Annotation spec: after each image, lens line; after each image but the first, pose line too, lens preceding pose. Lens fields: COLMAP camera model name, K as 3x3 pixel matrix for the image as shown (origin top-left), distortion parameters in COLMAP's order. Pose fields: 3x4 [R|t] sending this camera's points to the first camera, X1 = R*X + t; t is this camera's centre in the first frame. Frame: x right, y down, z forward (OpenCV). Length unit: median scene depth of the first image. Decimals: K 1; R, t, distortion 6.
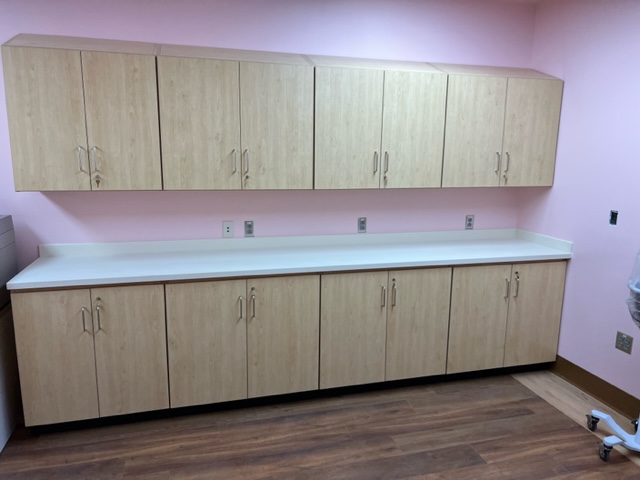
lens RADIAL K [[486.2, 0, 320.8], [0, 486.2, 236.6], [0, 0, 1]] dist [0.048793, -0.055956]
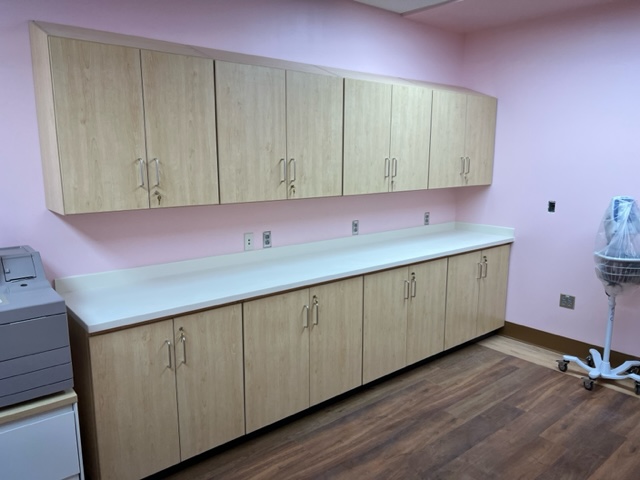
lens RADIAL K [[486.2, 0, 322.6], [0, 486.2, 240.9], [0, 0, 1]] dist [0.048793, -0.055956]
pose [[0.910862, -0.085131, 0.403836, -0.513514], [0.085829, 0.996175, 0.016411, -0.022897], [-0.403688, 0.019713, 0.914684, 0.069974]]
